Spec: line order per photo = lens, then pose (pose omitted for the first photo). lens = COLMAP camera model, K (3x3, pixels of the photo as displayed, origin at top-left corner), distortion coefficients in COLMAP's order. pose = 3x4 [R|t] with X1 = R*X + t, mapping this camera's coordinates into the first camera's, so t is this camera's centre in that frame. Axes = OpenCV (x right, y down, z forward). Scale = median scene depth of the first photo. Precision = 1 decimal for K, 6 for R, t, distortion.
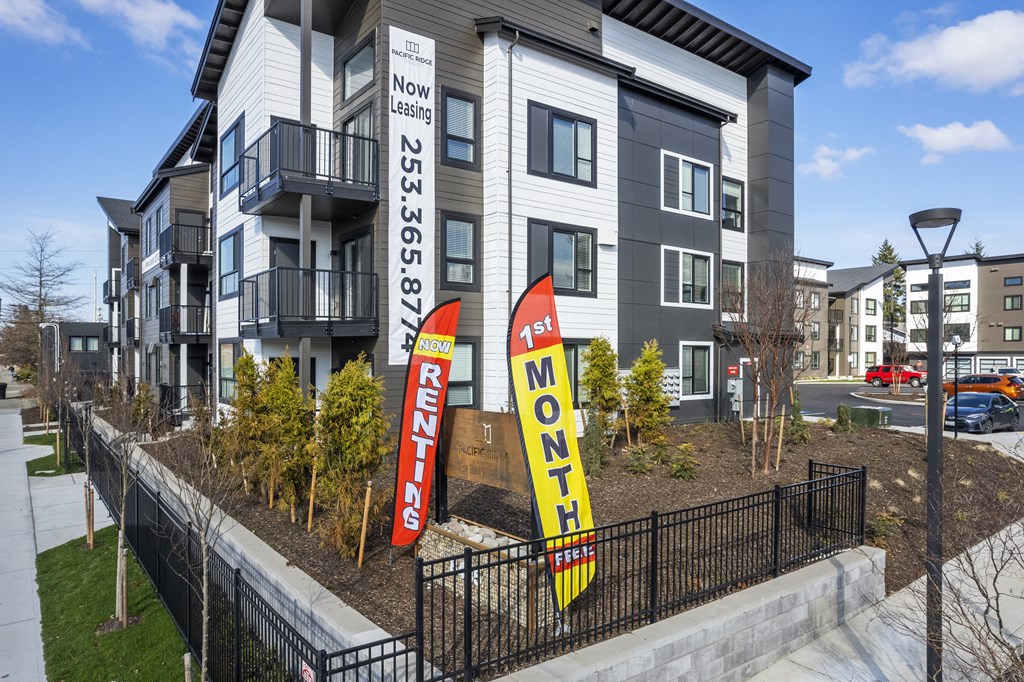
lens RADIAL K [[652.4, 0, 508.2], [0, 652.4, 346.7], [0, 0, 1]] dist [0.002977, 0.002944]
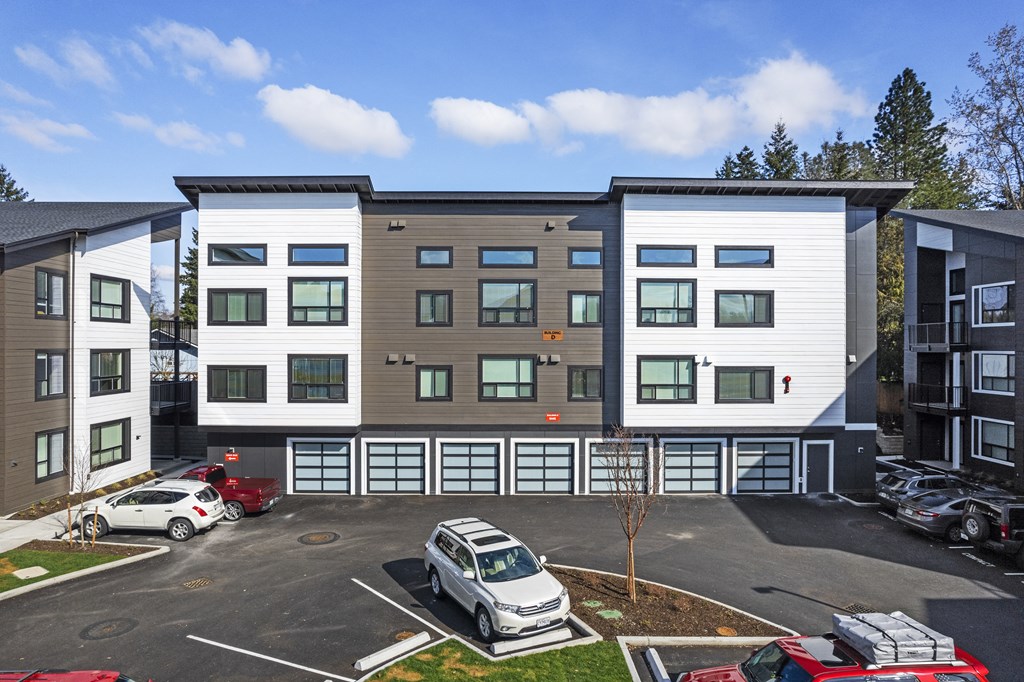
lens RADIAL K [[652.4, 0, 508.3], [0, 652.4, 343.4], [0, 0, 1]] dist [0.002977, 0.002944]
pose [[0.580145, -0.007704, 0.814477, 0.443217], [-0.005451, 0.999896, 0.013340, -0.048689], [-0.814495, -0.012179, 0.580042, 0.694193]]
